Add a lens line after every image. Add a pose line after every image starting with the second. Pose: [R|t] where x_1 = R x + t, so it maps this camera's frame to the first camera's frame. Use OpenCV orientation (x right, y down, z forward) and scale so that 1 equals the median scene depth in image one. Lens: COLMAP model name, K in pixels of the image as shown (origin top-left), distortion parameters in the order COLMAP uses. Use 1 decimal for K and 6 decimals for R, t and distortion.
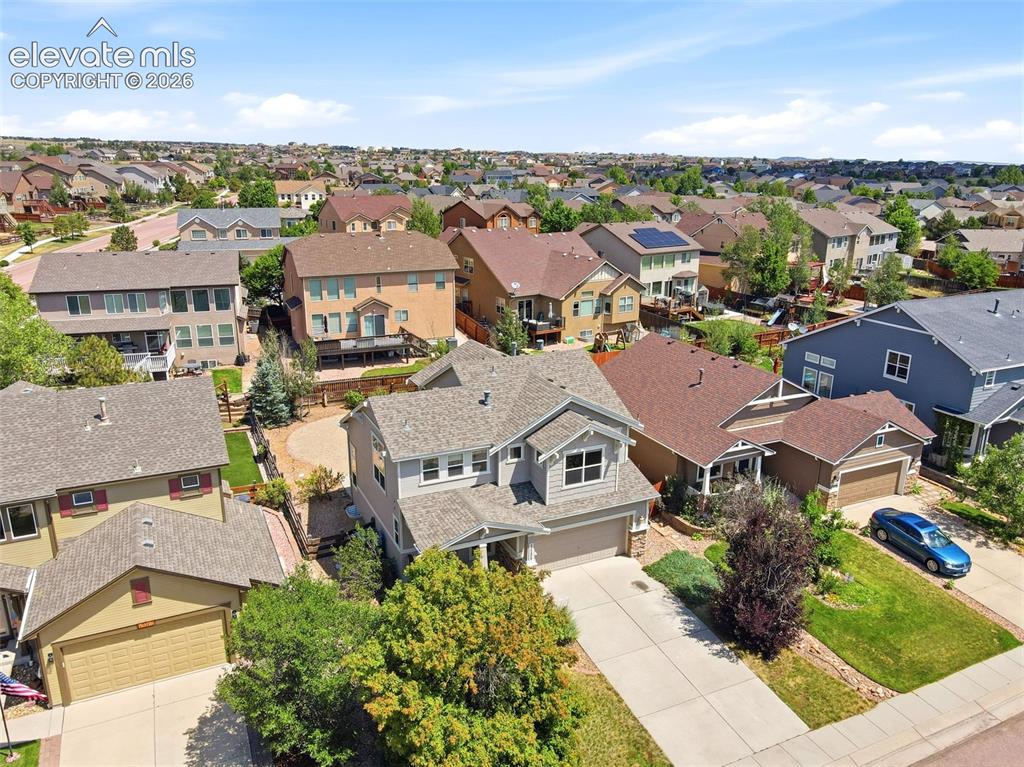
lens RADIAL K [[753.0, 0, 508.4], [0, 753.0, 390.6], [0, 0, 1]] dist [-0.005477, 0.064143]
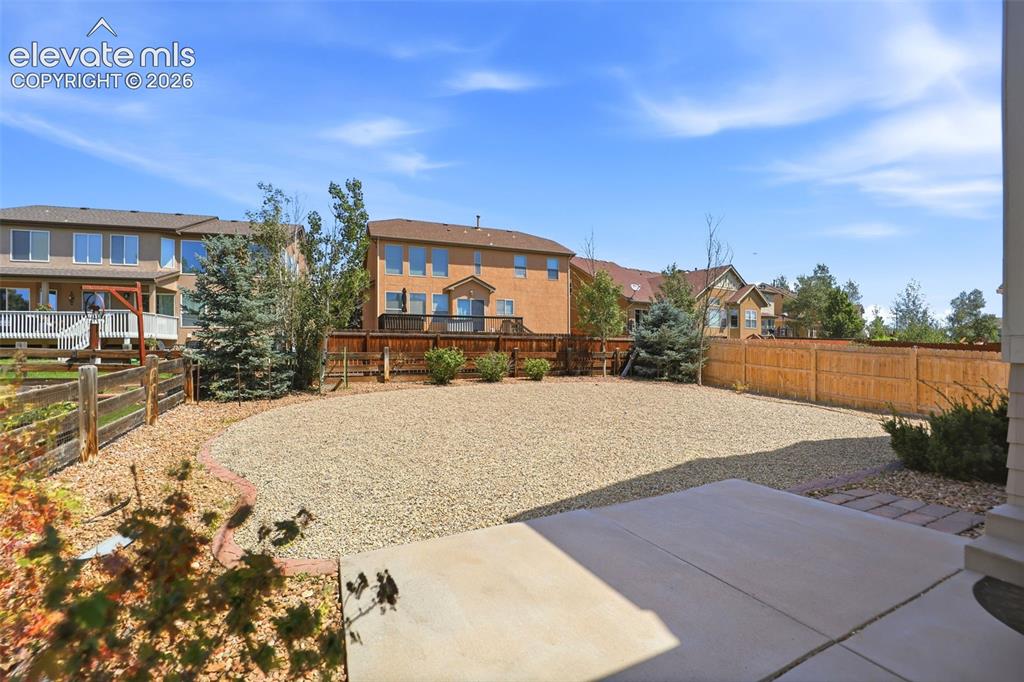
lens RADIAL K [[421.7, 0, 510.7], [0, 421.7, 344.2], [0, 0, 1]] dist [-0.021651, 0.000087]
pose [[0.999748, -0.010542, -0.019813, -0.258306], [0.004099, 0.953740, -0.300603, 0.131864], [0.022066, 0.300446, 0.953543, 1.215061]]
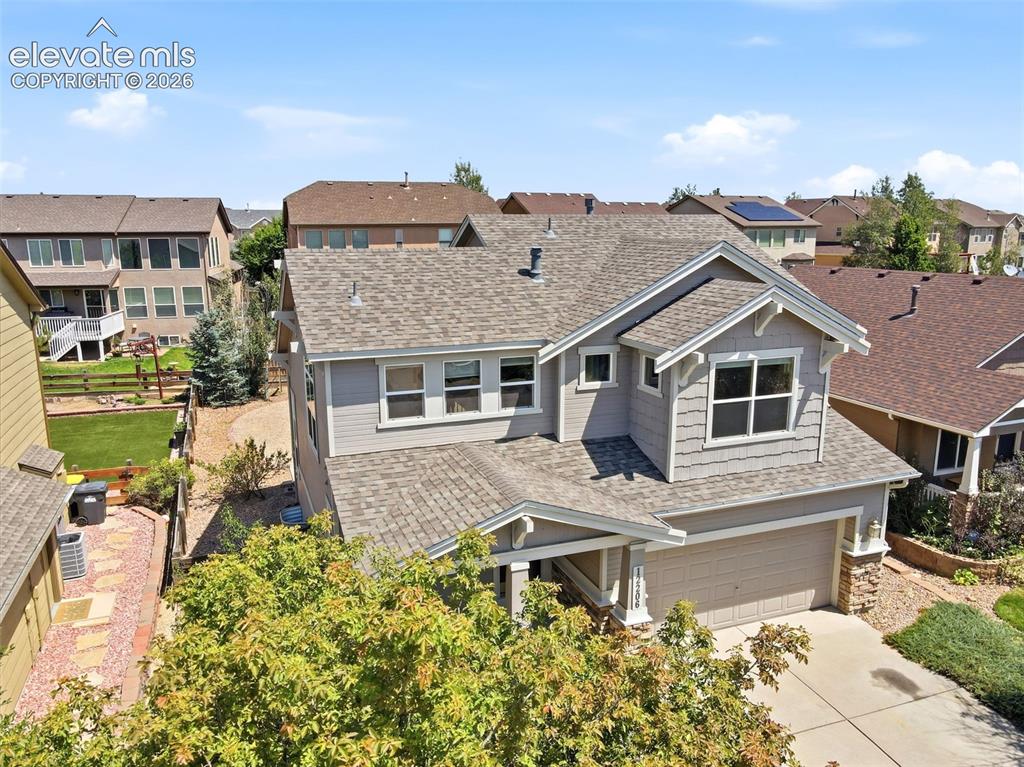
lens RADIAL K [[751.0, 0, 512.0], [0, 751.0, 383.5], [0, 0, 1]] dist [0.015089, 0.006098]
pose [[0.997188, 0.005221, -0.074765, -0.007730], [-0.012115, 0.995681, -0.092052, 0.134069], [0.073961, 0.092698, 0.992943, 0.546435]]
